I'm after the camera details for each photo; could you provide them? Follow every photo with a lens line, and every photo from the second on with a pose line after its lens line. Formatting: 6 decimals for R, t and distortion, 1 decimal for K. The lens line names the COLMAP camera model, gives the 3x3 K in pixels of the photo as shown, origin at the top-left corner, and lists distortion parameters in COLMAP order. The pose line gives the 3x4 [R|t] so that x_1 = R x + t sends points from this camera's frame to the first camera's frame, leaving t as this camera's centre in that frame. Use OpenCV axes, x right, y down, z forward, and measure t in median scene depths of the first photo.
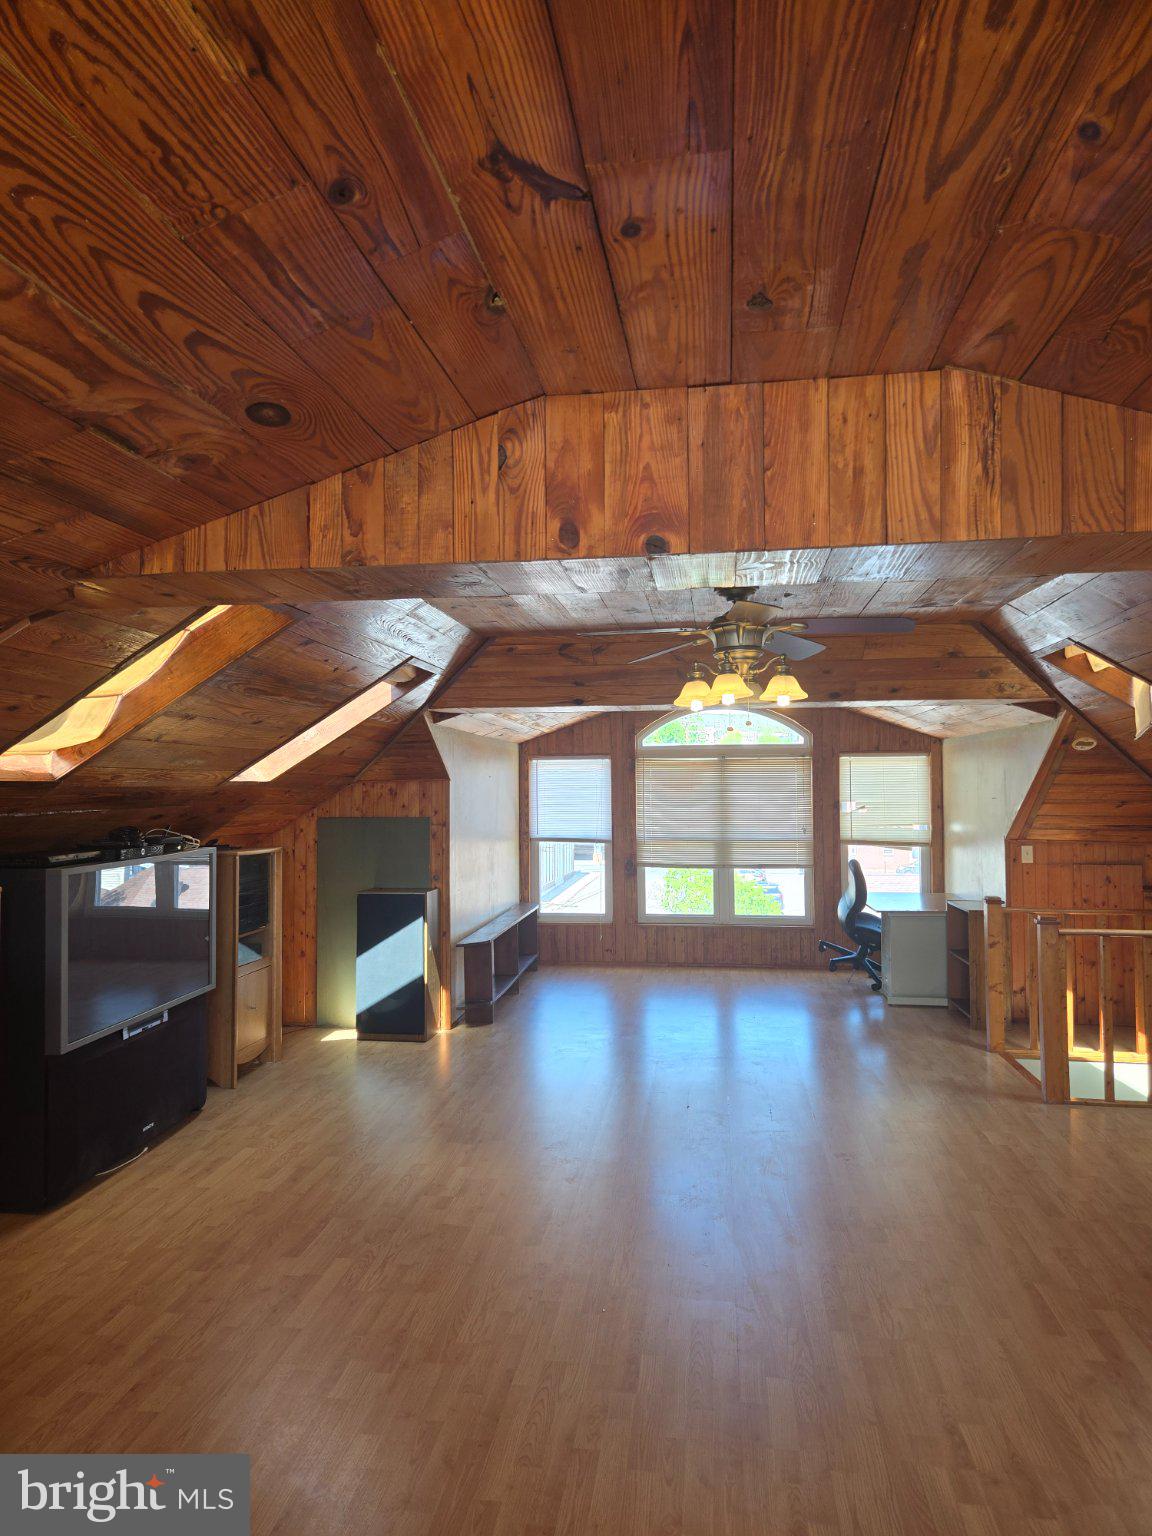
lens RADIAL K [[1034.1, 0, 576.0], [0, 1034.1, 767.2], [0, 0, 1]] dist [0.044507, -0.020919]
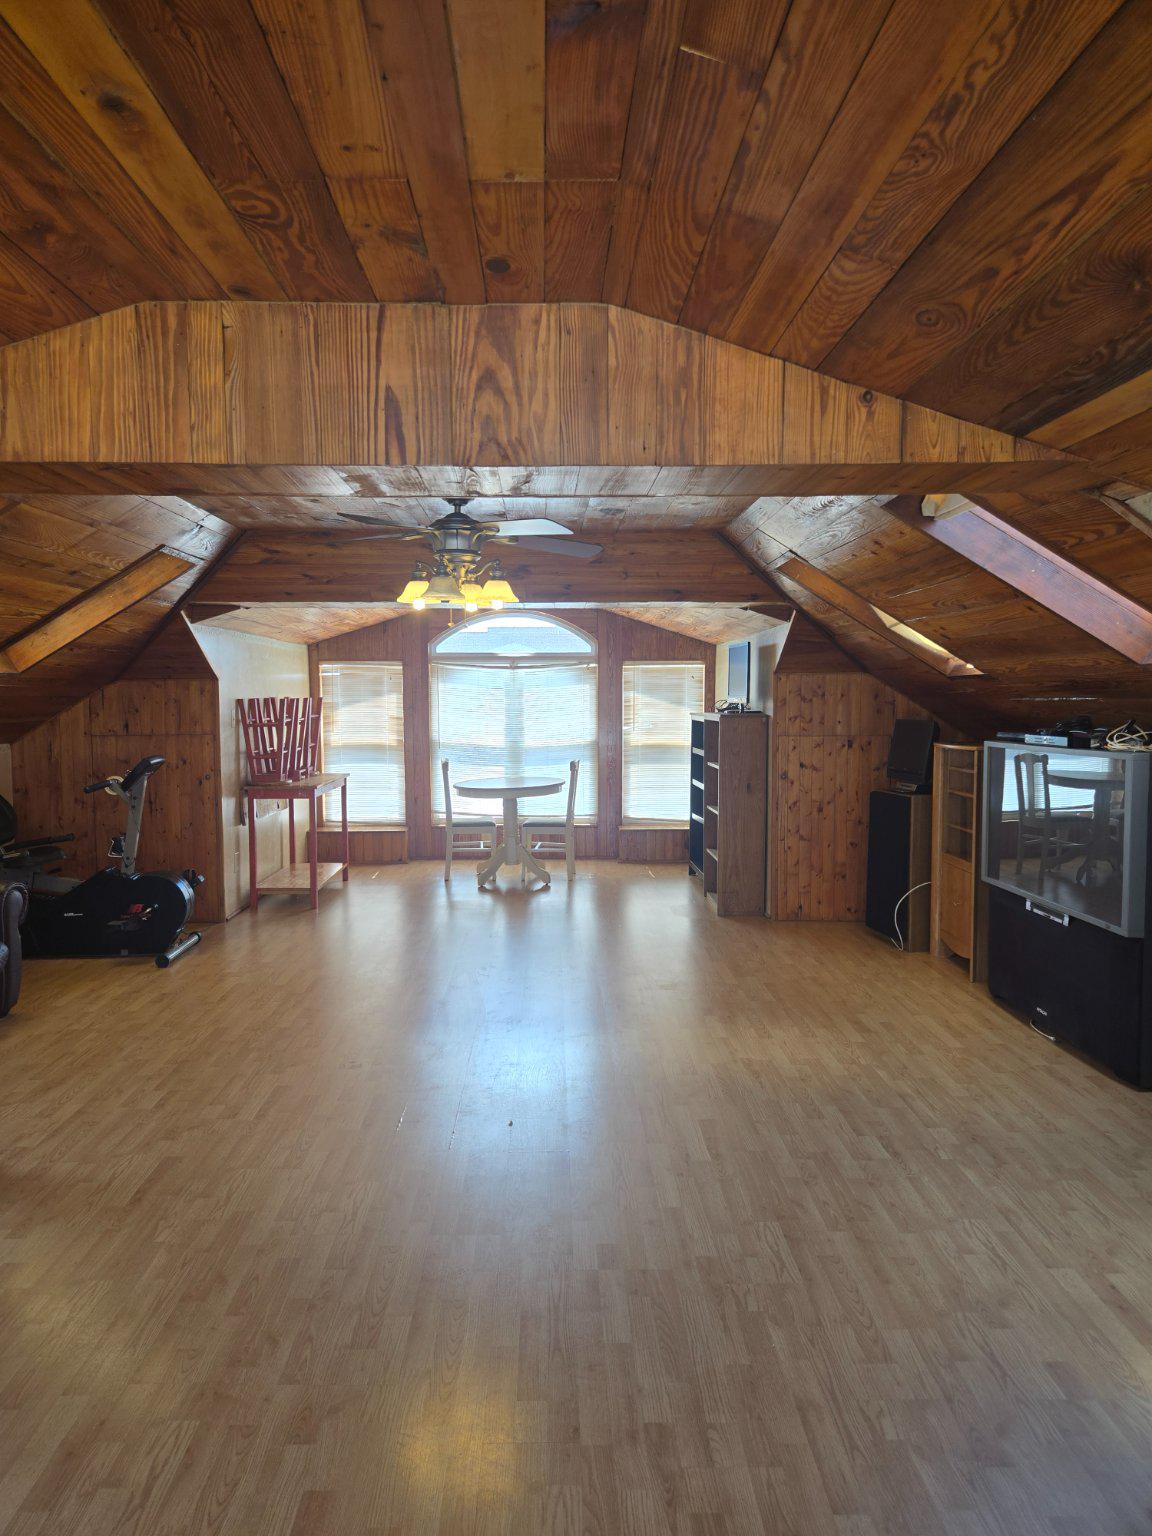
lens RADIAL K [[1034.1, 0, 577.1], [0, 1034.1, 765.2], [0, 0, 1]] dist [0.044507, -0.020919]
pose [[-0.986804, 0.022137, -0.160400, 0.196151], [0.014239, 0.998637, 0.050220, 0.048302], [0.161293, 0.047273, -0.985774, 1.935755]]
